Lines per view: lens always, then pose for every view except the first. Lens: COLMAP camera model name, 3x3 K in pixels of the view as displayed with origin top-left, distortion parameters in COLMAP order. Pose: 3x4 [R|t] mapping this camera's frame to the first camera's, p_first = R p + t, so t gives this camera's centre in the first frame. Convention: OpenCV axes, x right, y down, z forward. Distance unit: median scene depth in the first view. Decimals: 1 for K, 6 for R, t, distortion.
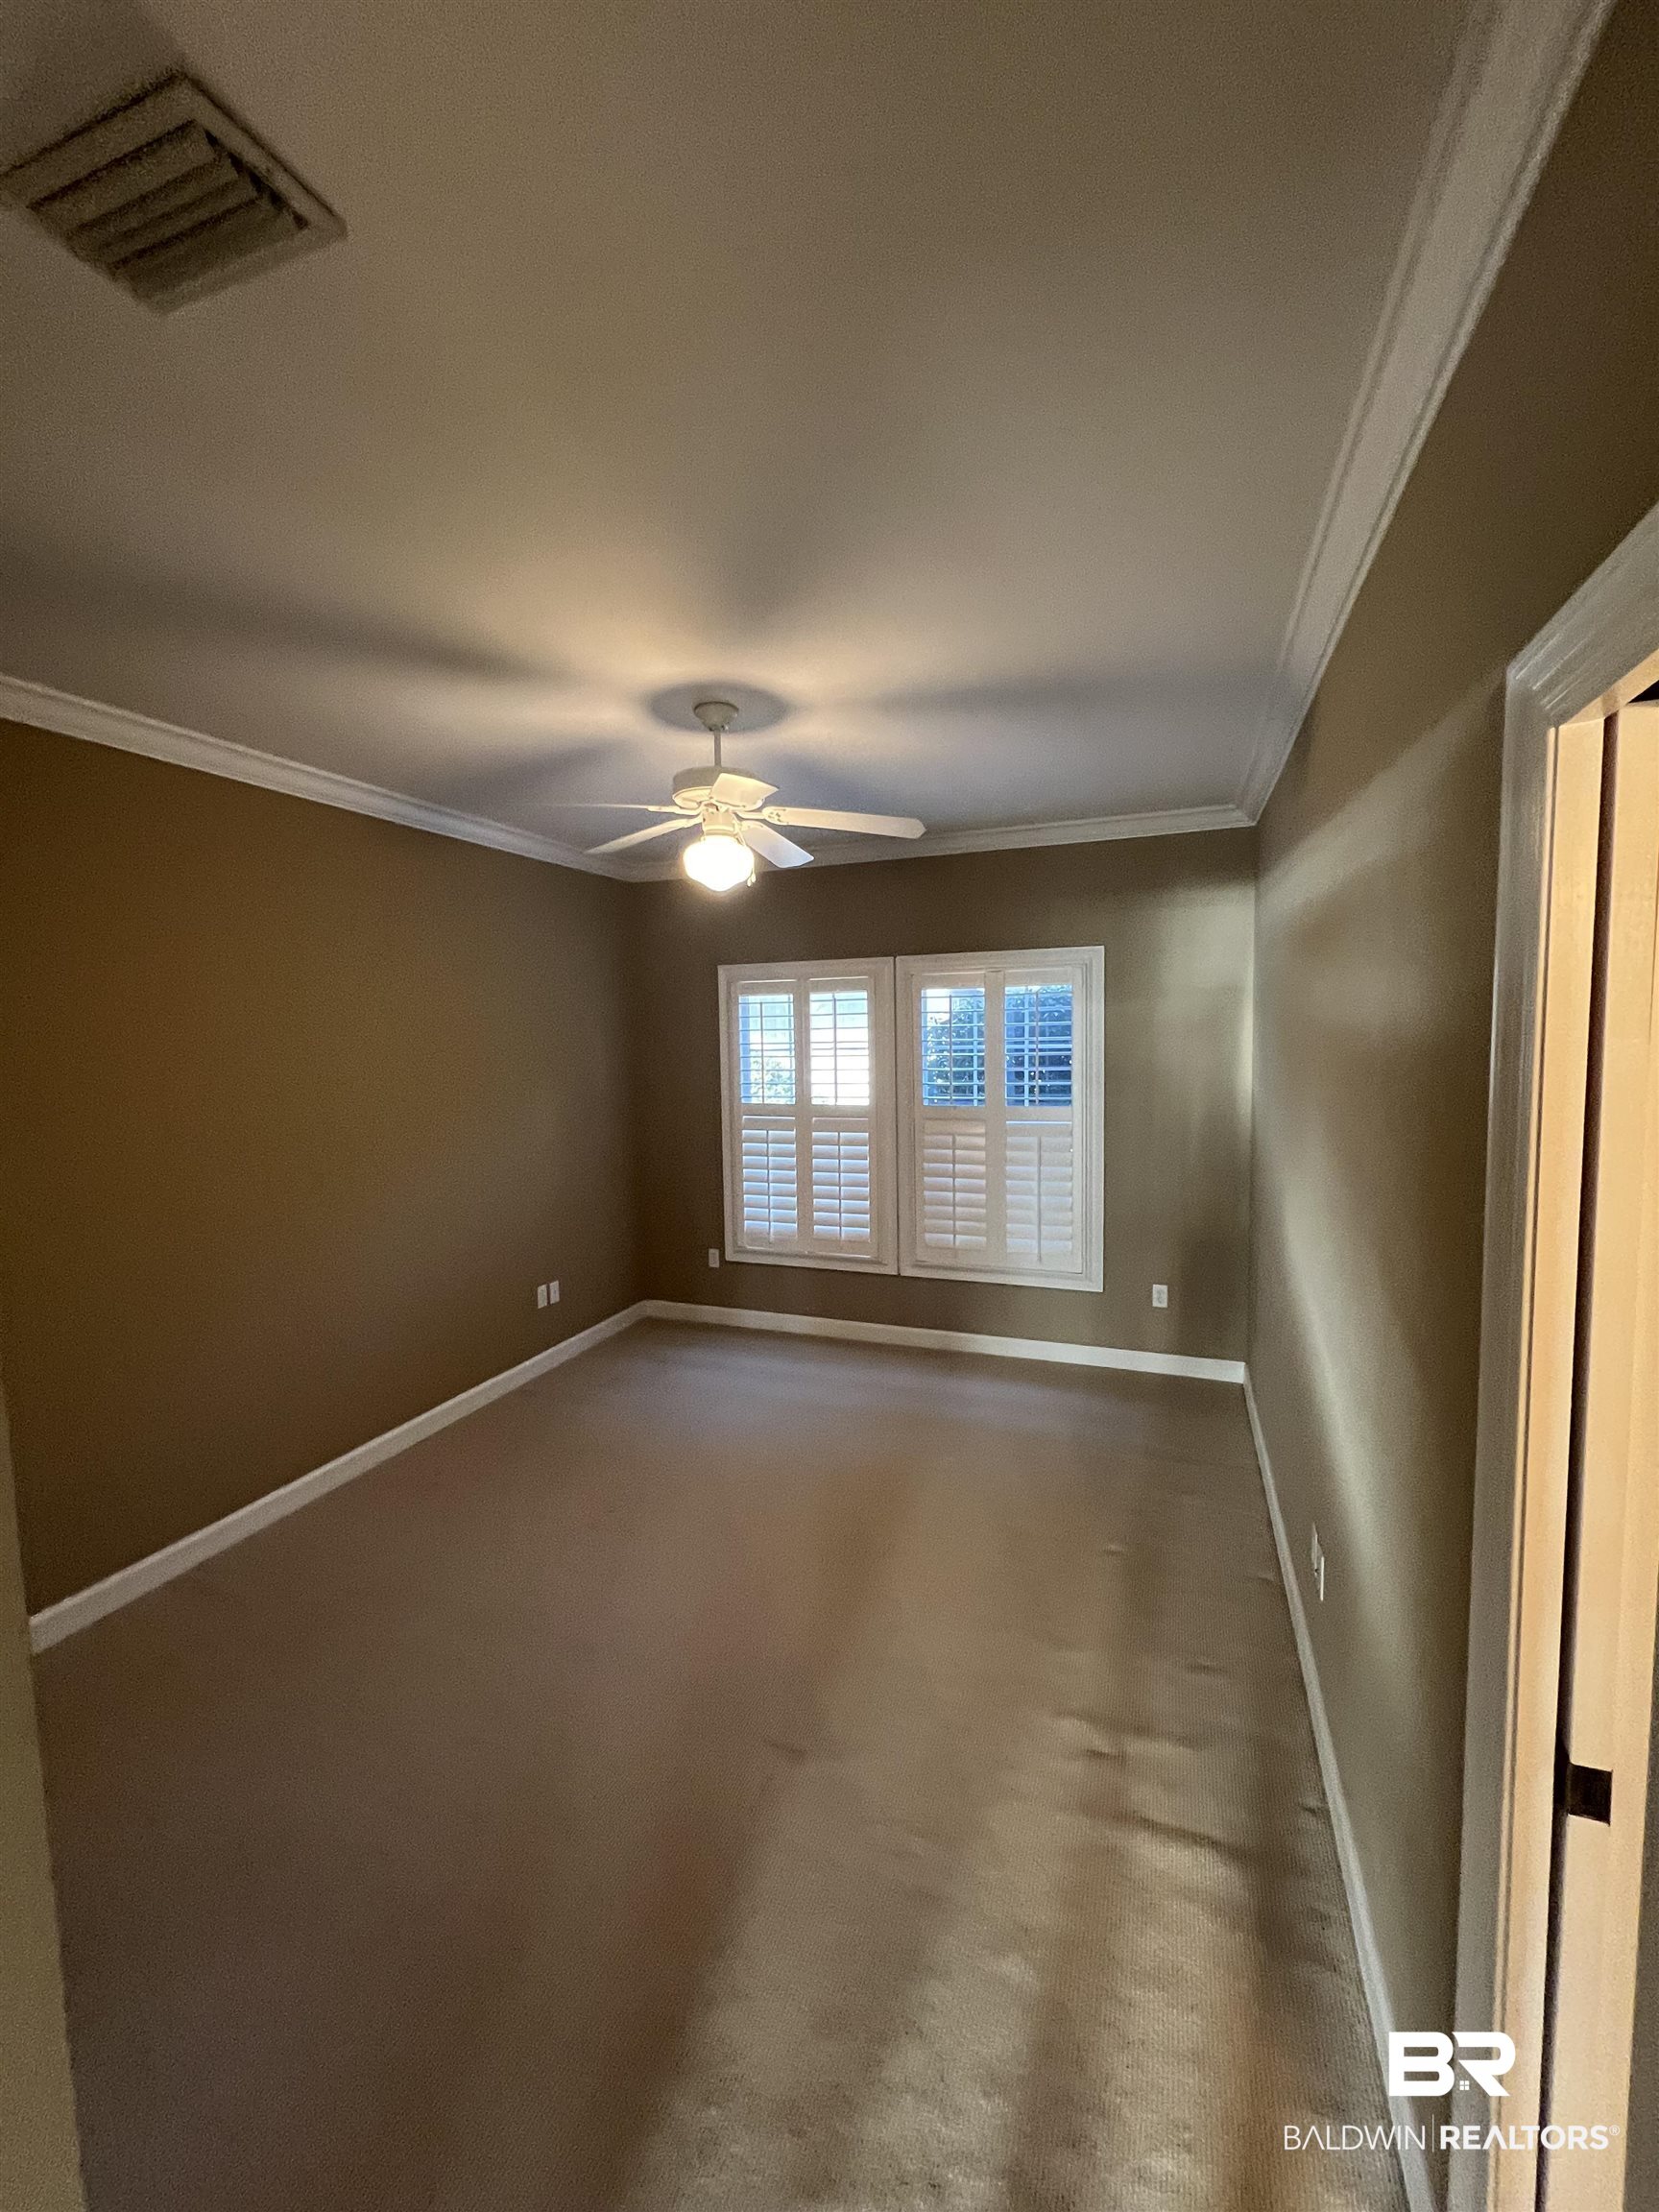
lens RADIAL K [[883.7, 0, 829.5], [0, 883.7, 1106.0], [0, 0, 1]] dist [0.000954, 0.000073]
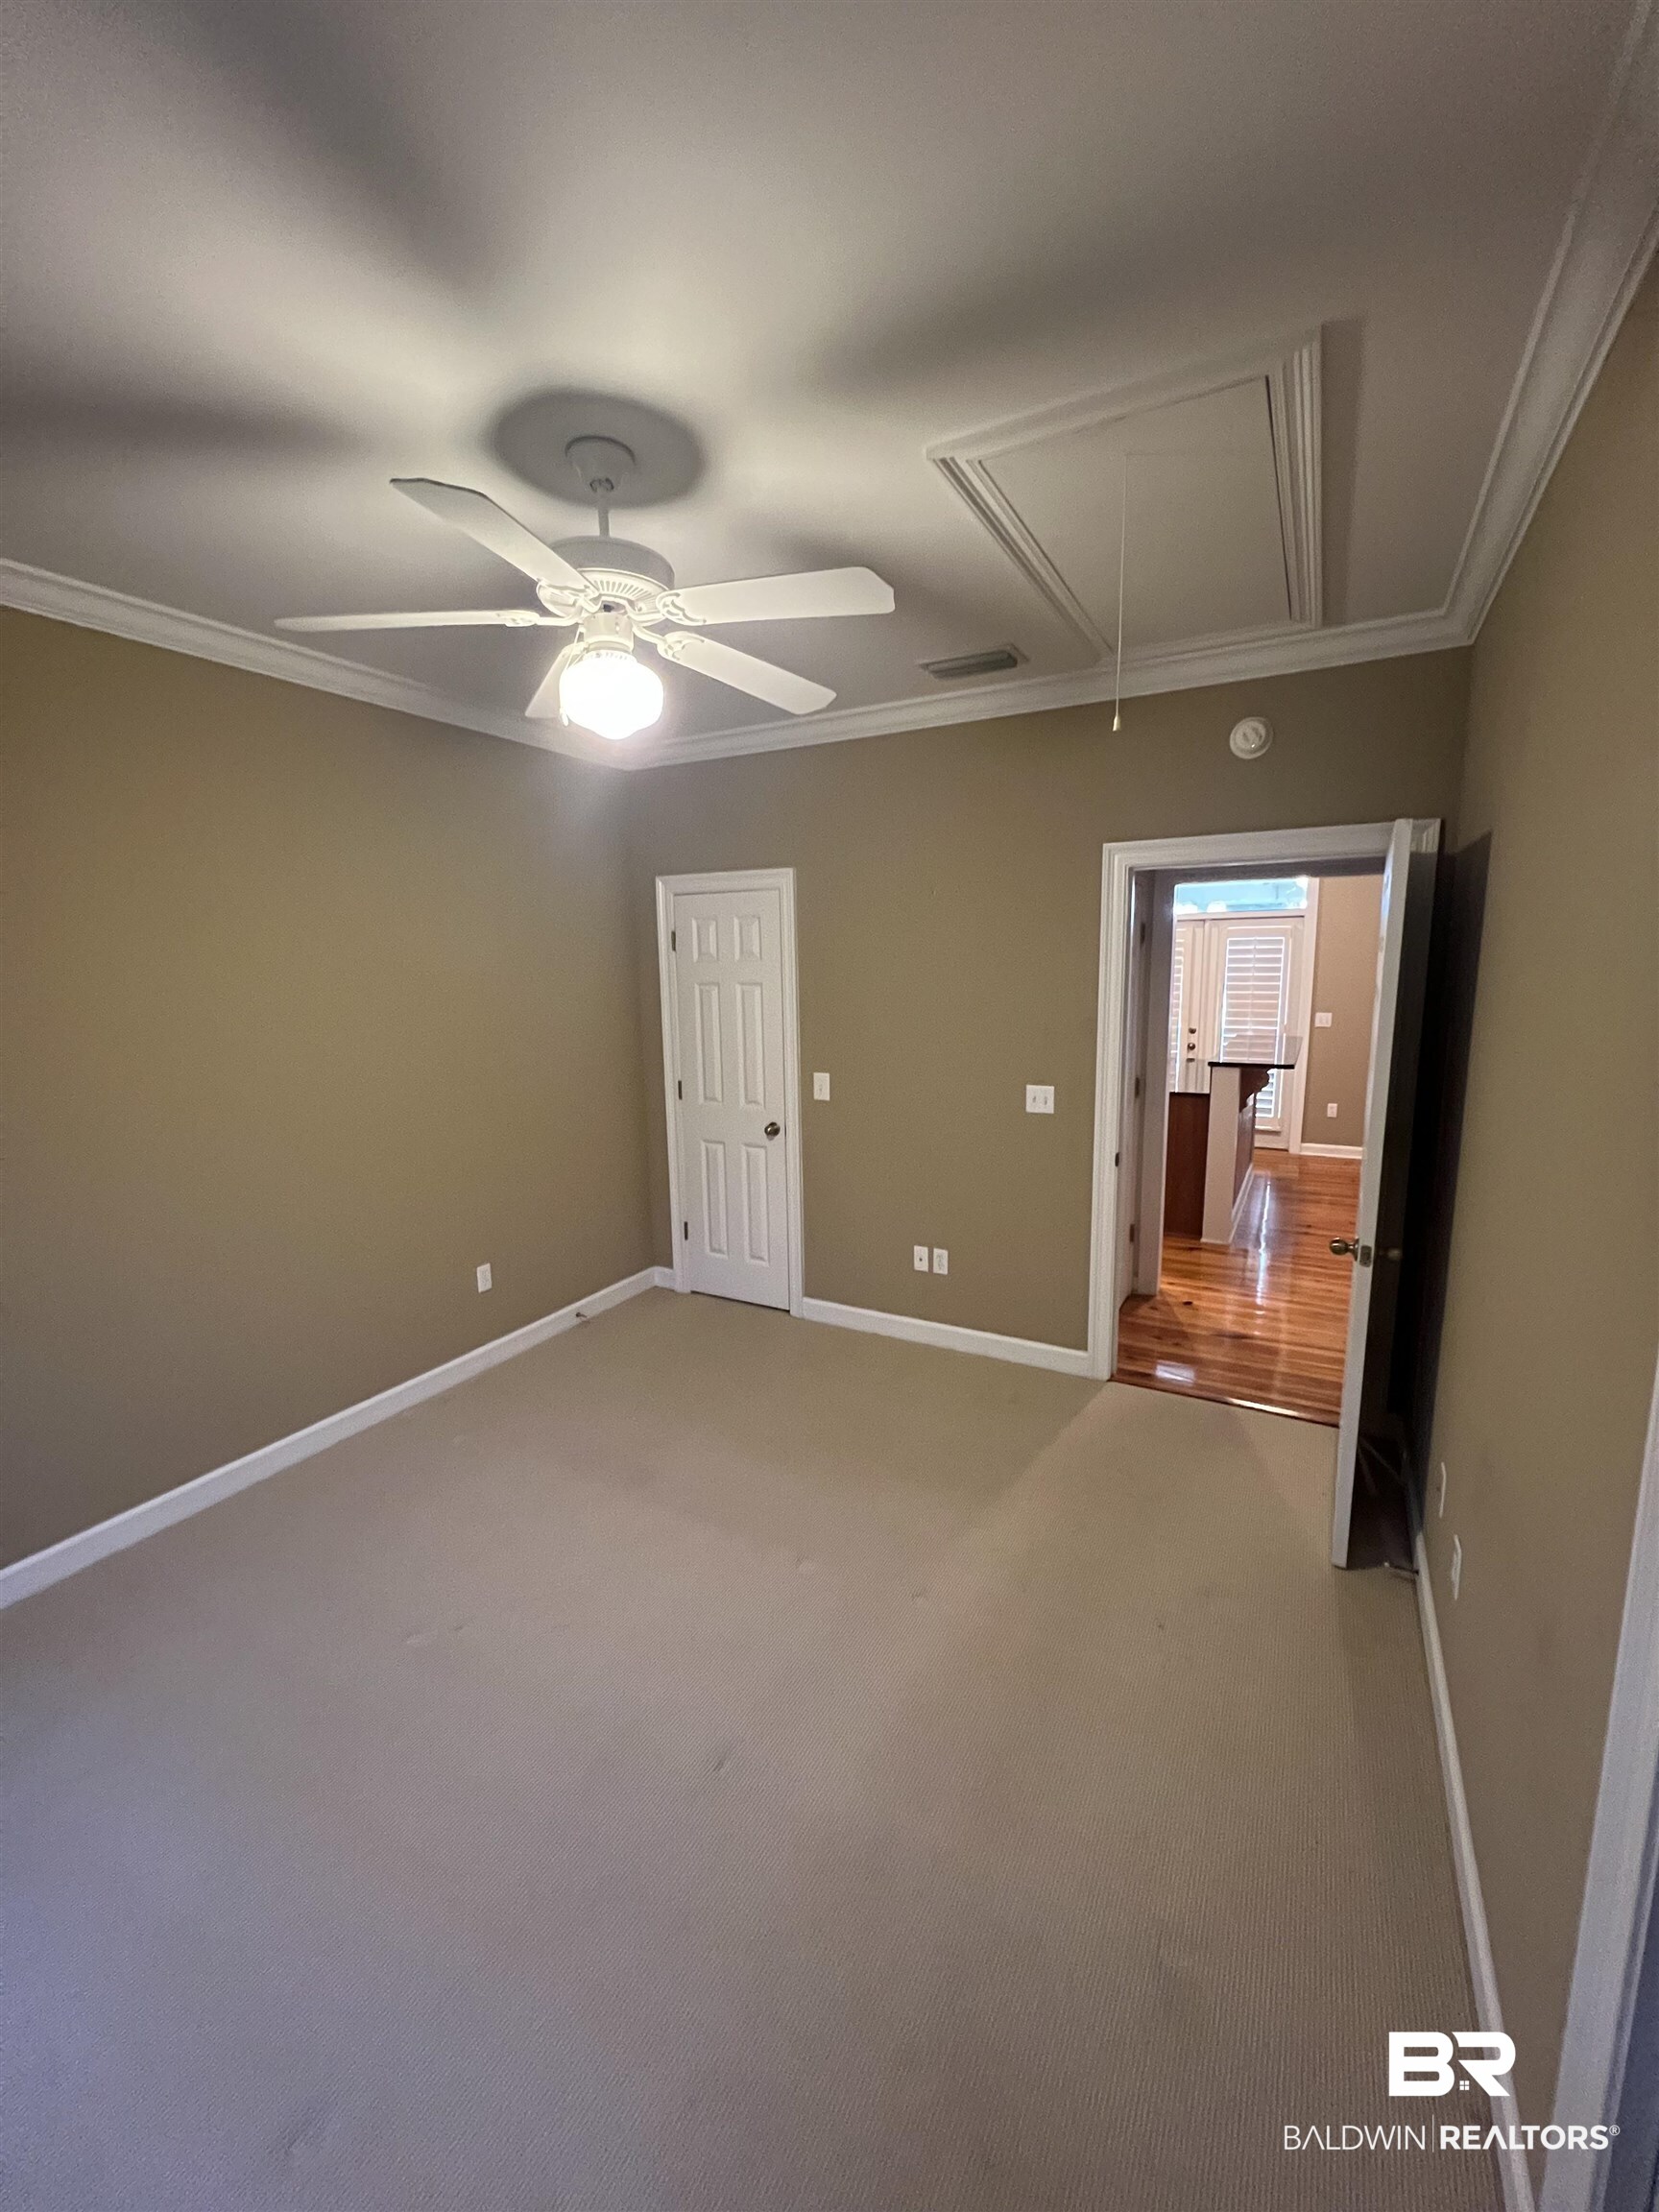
lens RADIAL K [[885.9, 0, 829.5], [0, 885.9, 1106.0], [0, 0, 1]] dist [0.001162, -0.000246]
pose [[0.990982, 0.030920, -0.130376, 0.078617], [-0.019801, 0.996121, 0.085733, -0.016610], [0.132521, -0.082378, 0.987751, 0.193592]]
